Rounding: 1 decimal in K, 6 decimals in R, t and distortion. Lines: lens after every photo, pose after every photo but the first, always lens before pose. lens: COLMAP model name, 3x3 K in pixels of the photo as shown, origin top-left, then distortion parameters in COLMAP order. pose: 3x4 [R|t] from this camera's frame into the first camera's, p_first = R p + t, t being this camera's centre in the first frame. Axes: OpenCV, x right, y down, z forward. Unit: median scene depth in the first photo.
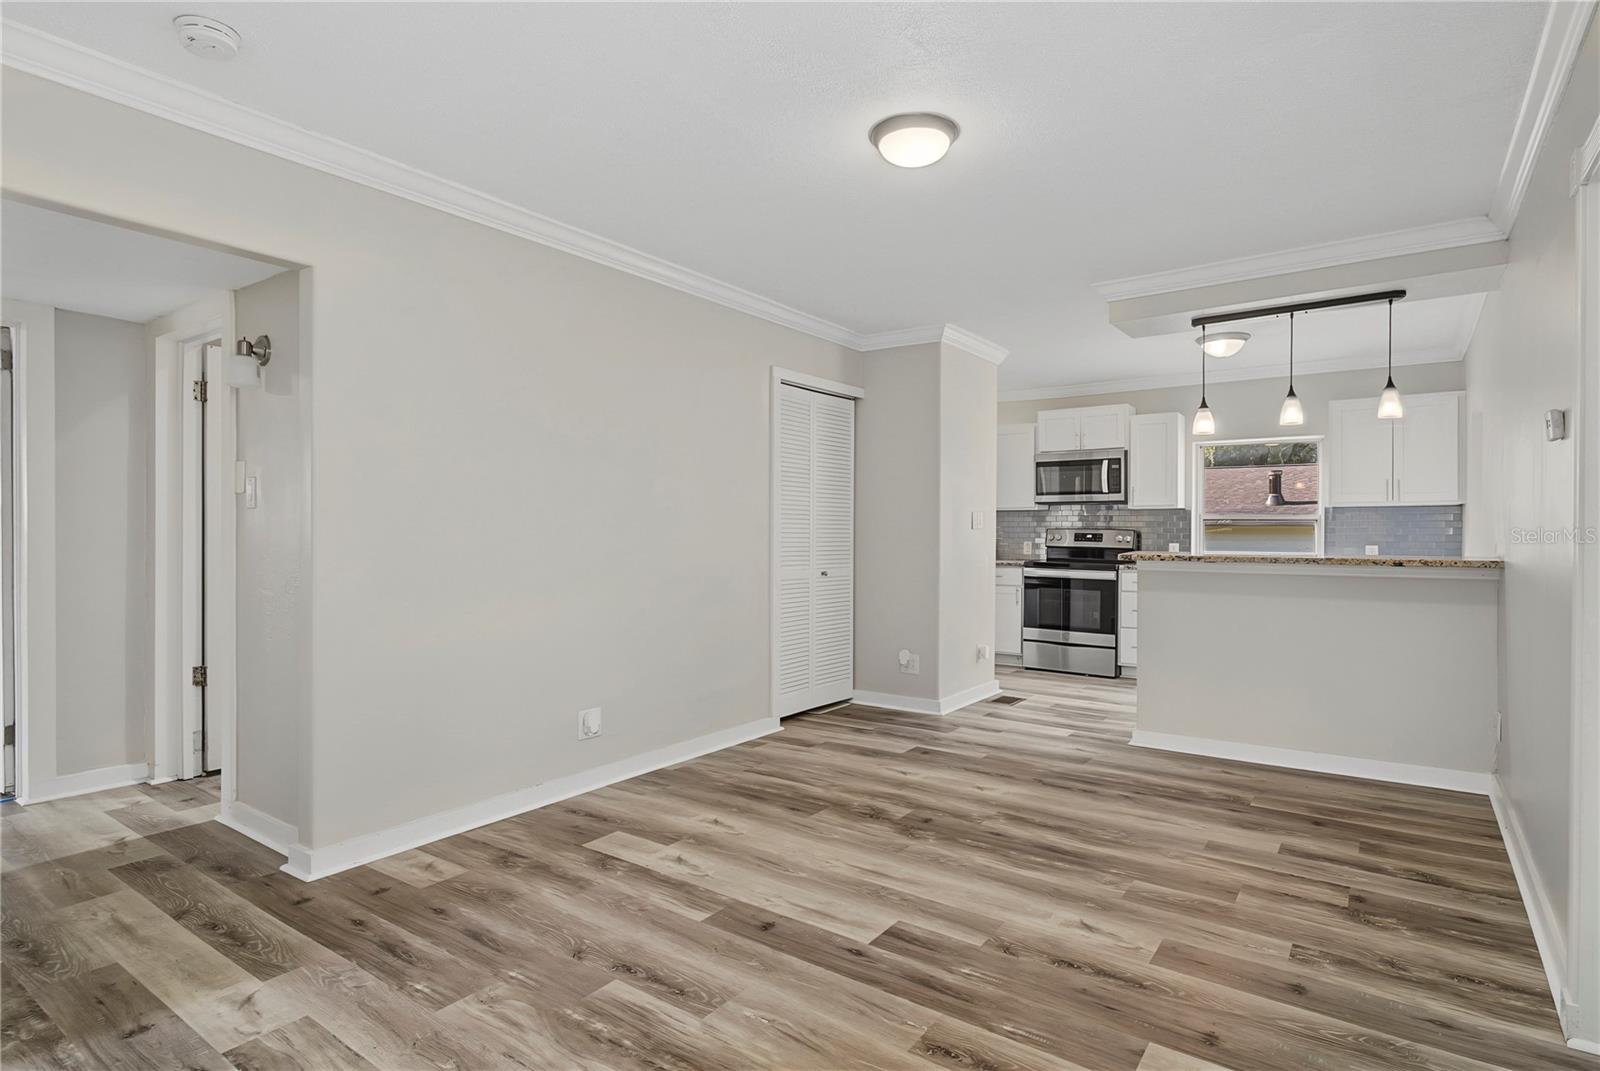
lens RADIAL K [[826.3, 0, 793.7], [0, 826.3, 538.4], [0, 0, 1]] dist [-0.013265, 0.002890]
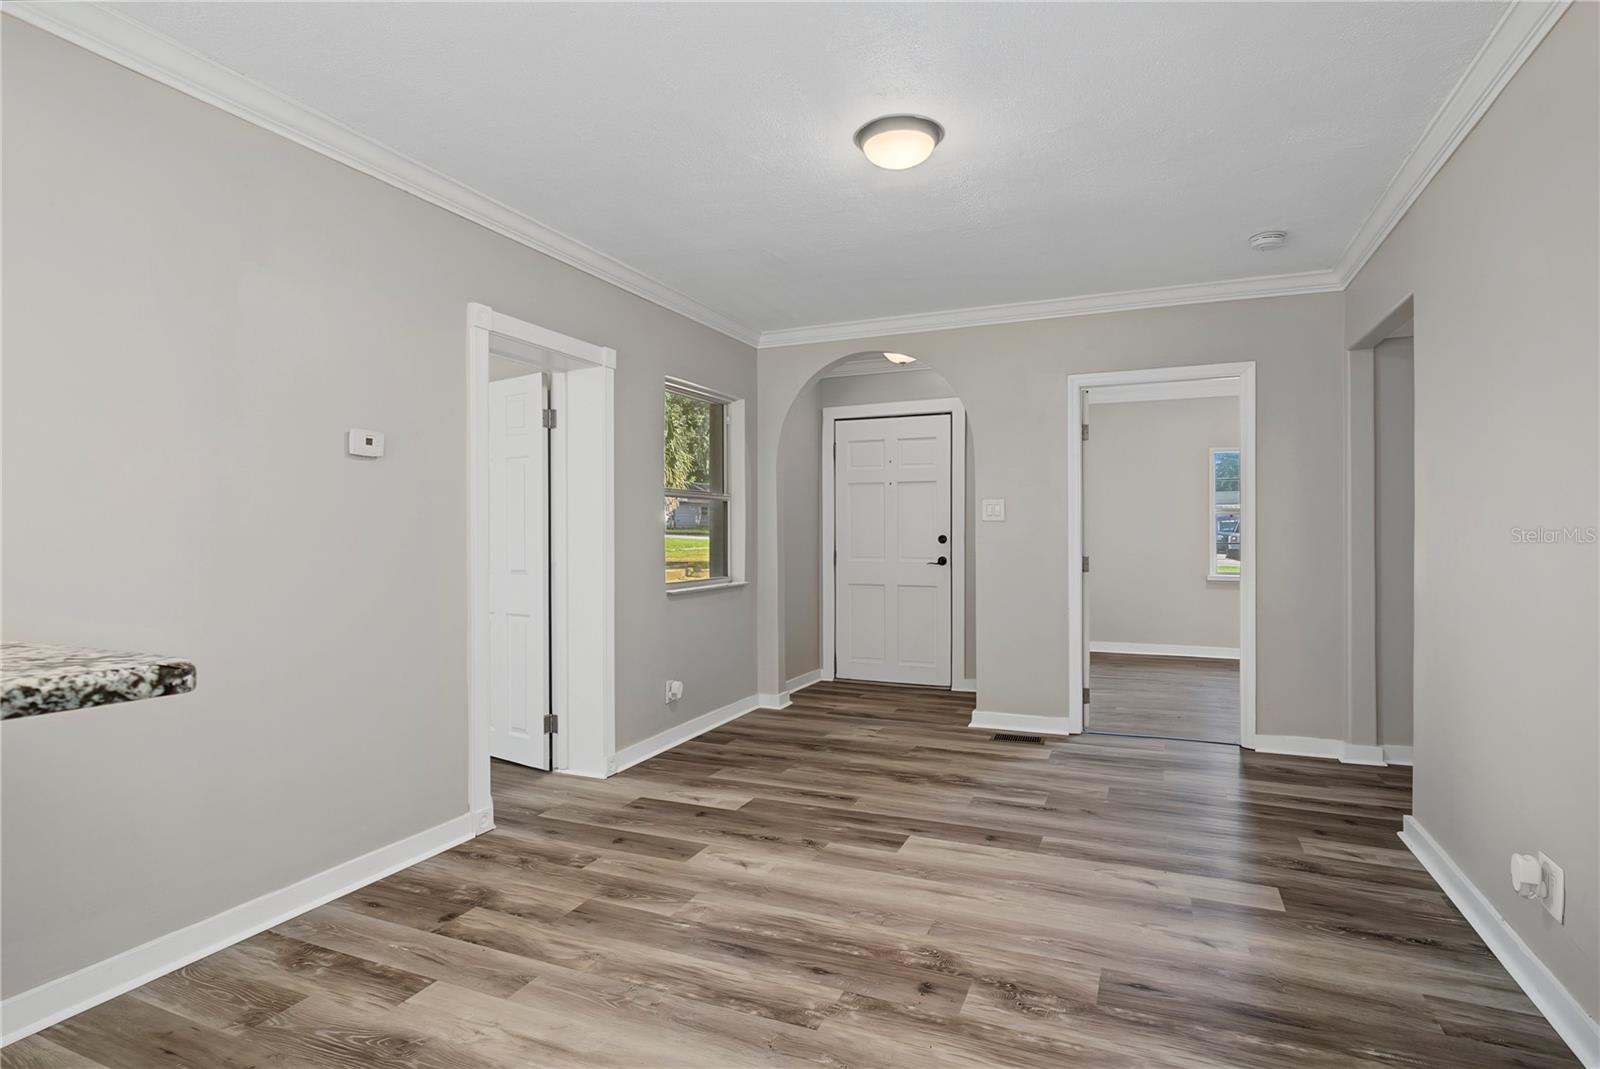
lens RADIAL K [[826.3, 0, 812.2], [0, 826.3, 528.0], [0, 0, 1]] dist [-0.013265, 0.002890]
pose [[-0.971922, 0.000610, -0.235303, 0.448290], [-0.001474, 0.999961, 0.008681, -0.018895], [0.235299, 0.008784, -0.971883, 1.804703]]
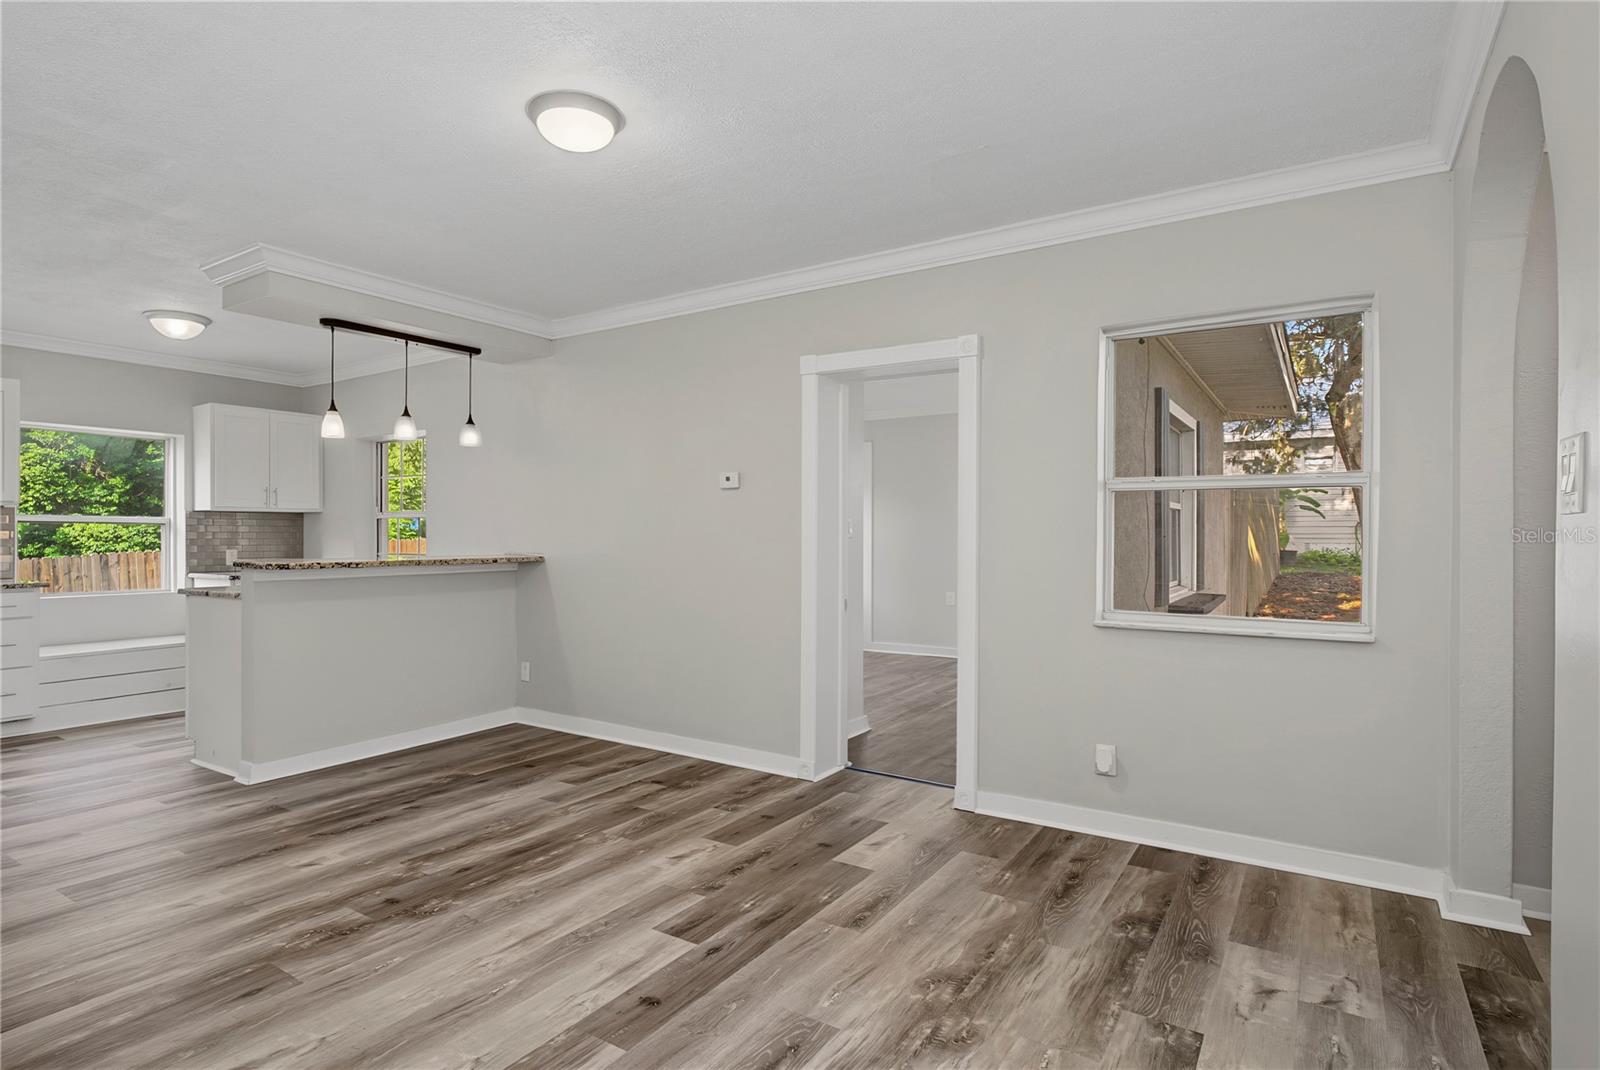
lens RADIAL K [[826.3, 0, 788.7], [0, 826.3, 534.0], [0, 0, 1]] dist [-0.013265, 0.002890]
pose [[-0.050516, -0.000928, 0.998723, -0.738864], [0.008866, 0.999960, 0.001378, -0.011892], [-0.998684, 0.008925, -0.050506, 0.742074]]
